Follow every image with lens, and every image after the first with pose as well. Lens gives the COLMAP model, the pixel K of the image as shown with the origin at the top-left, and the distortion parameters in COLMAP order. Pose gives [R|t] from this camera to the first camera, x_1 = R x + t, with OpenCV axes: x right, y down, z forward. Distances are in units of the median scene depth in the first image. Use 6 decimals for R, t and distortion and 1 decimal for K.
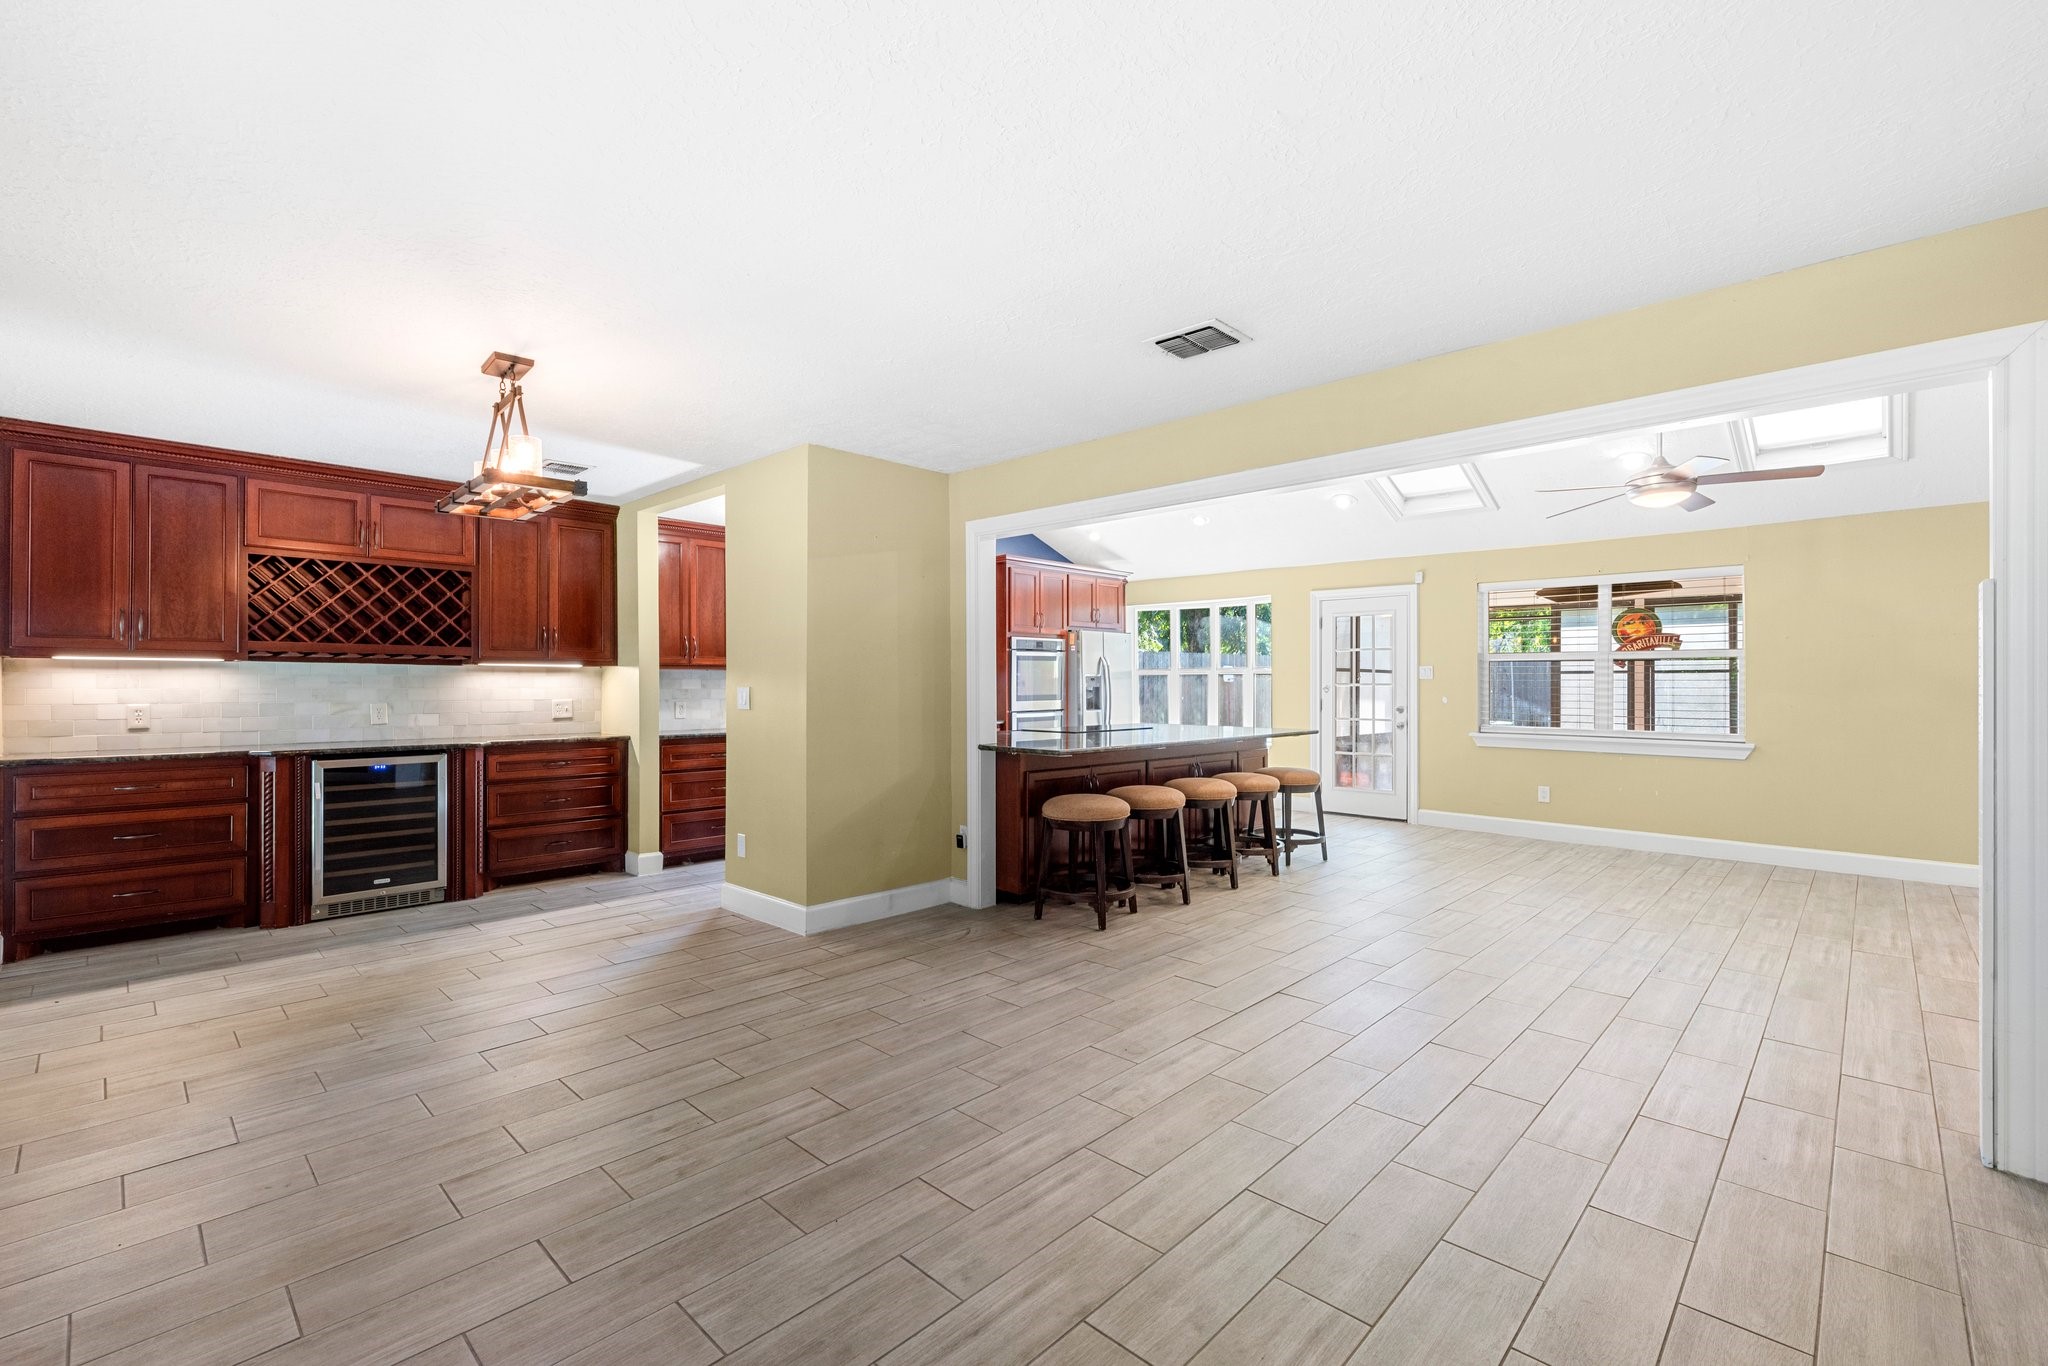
lens RADIAL K [[883.6, 0, 1037.6], [0, 883.6, 683.3], [0, 0, 1]] dist [0.001488, -0.000110]
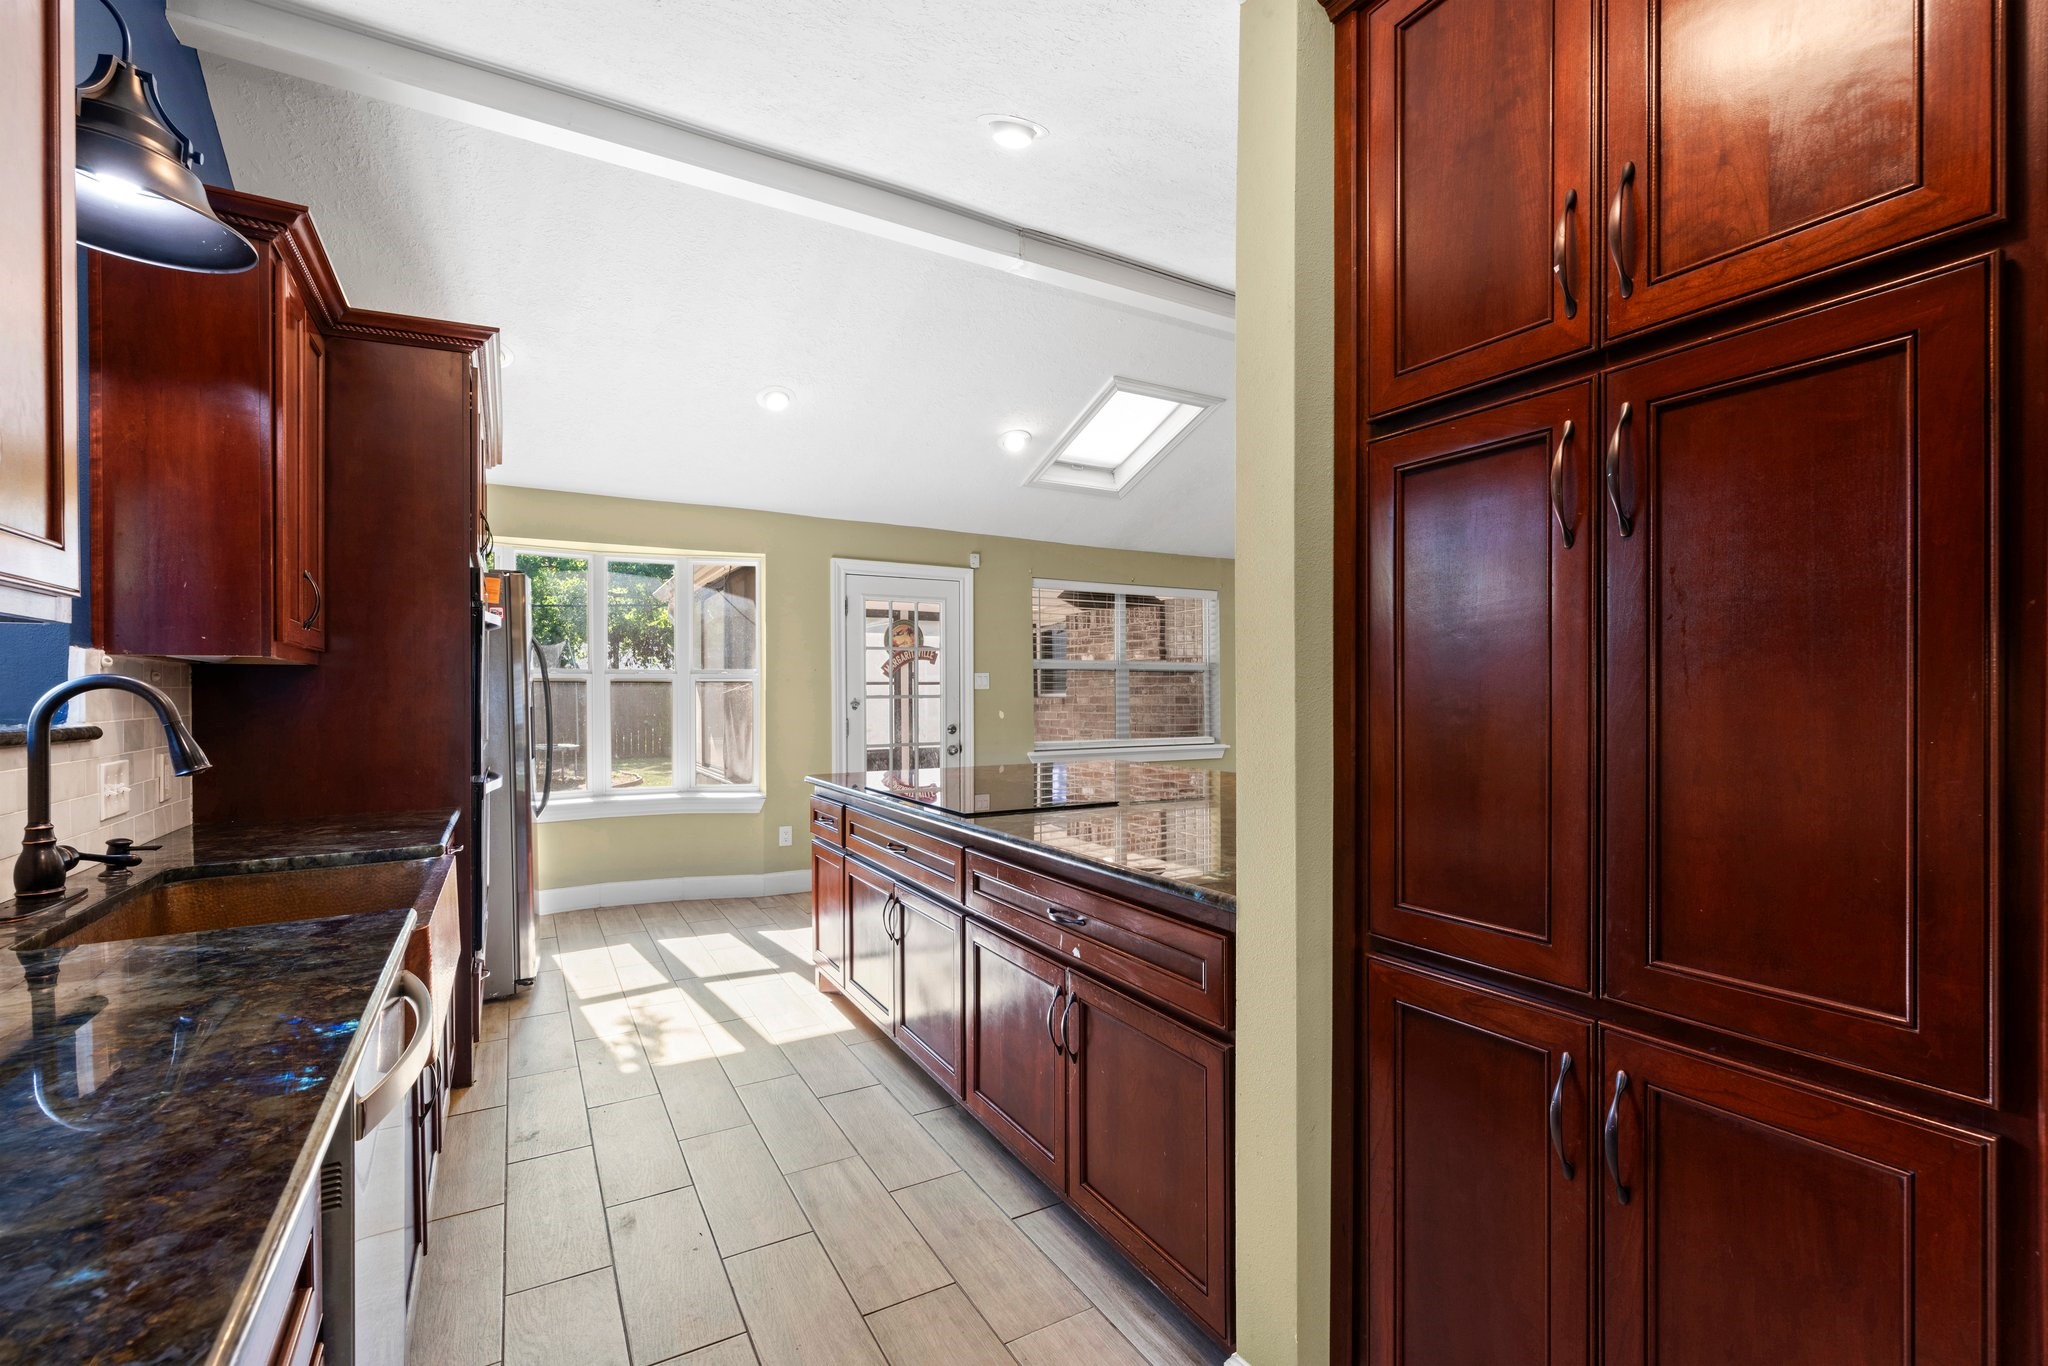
lens RADIAL K [[889.8, 0, 1034.1], [0, 889.8, 692.1], [0, 0, 1]] dist [-0.001830, -0.000262]
pose [[0.283554, -0.000898, 0.958956, -0.503904], [0.007596, 0.999970, -0.001310, -0.001019], [-0.958926, 0.007655, 0.283553, 1.167508]]
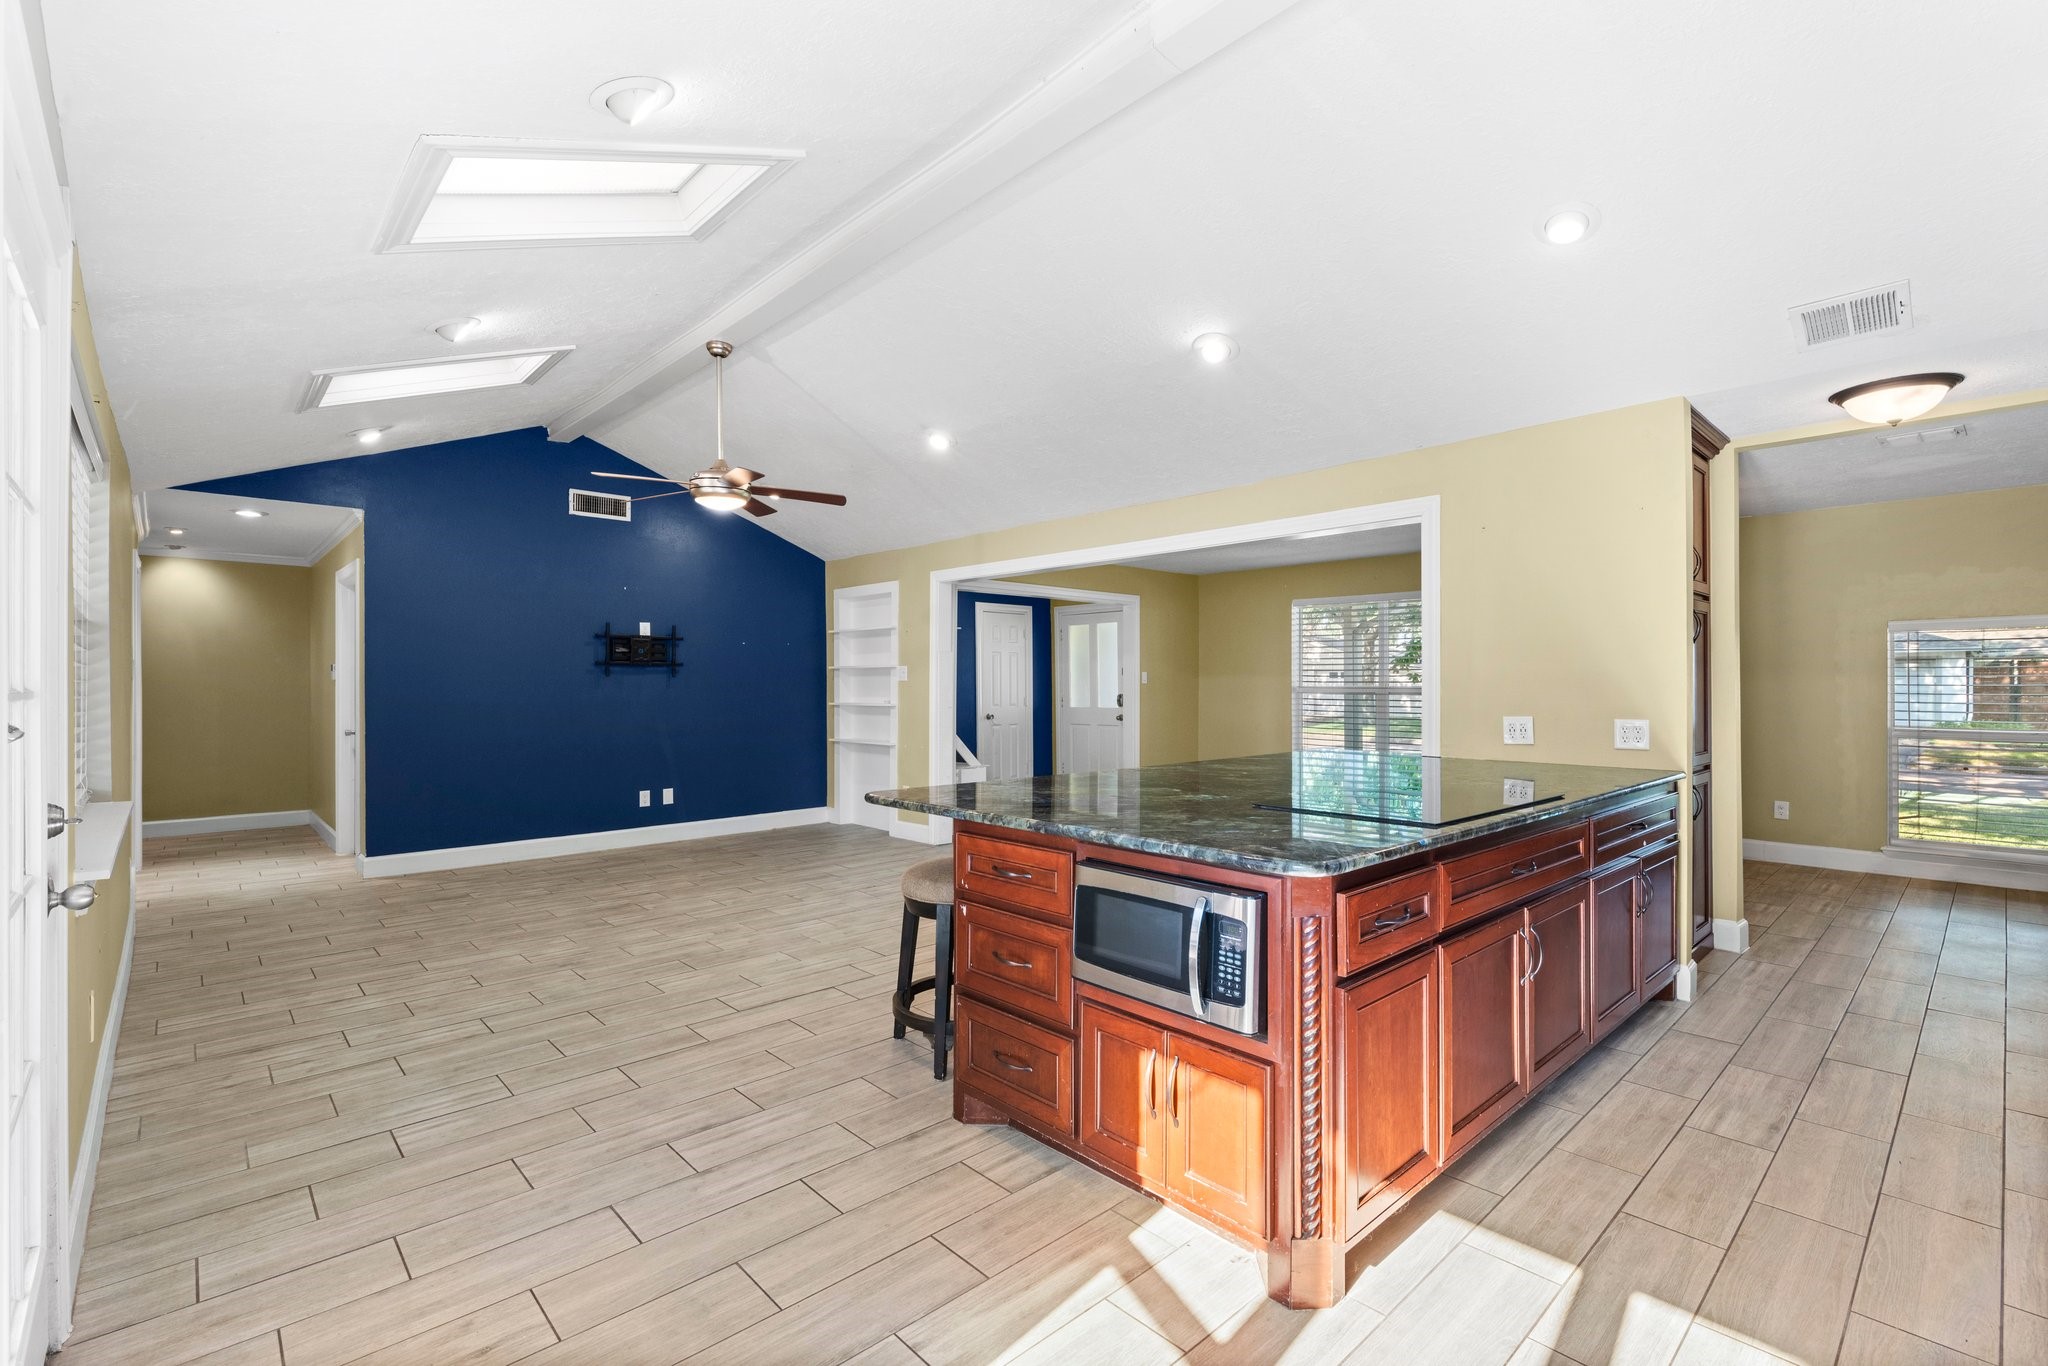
lens RADIAL K [[914.1, 0, 1038.4], [0, 914.1, 677.5], [0, 0, 1]] dist [0.001556, -0.000263]
pose [[-0.998087, 0.001909, 0.061803, 0.270505], [0.001465, 0.999973, -0.007231, -0.002320], [-0.061815, -0.007127, -0.998062, 1.945266]]
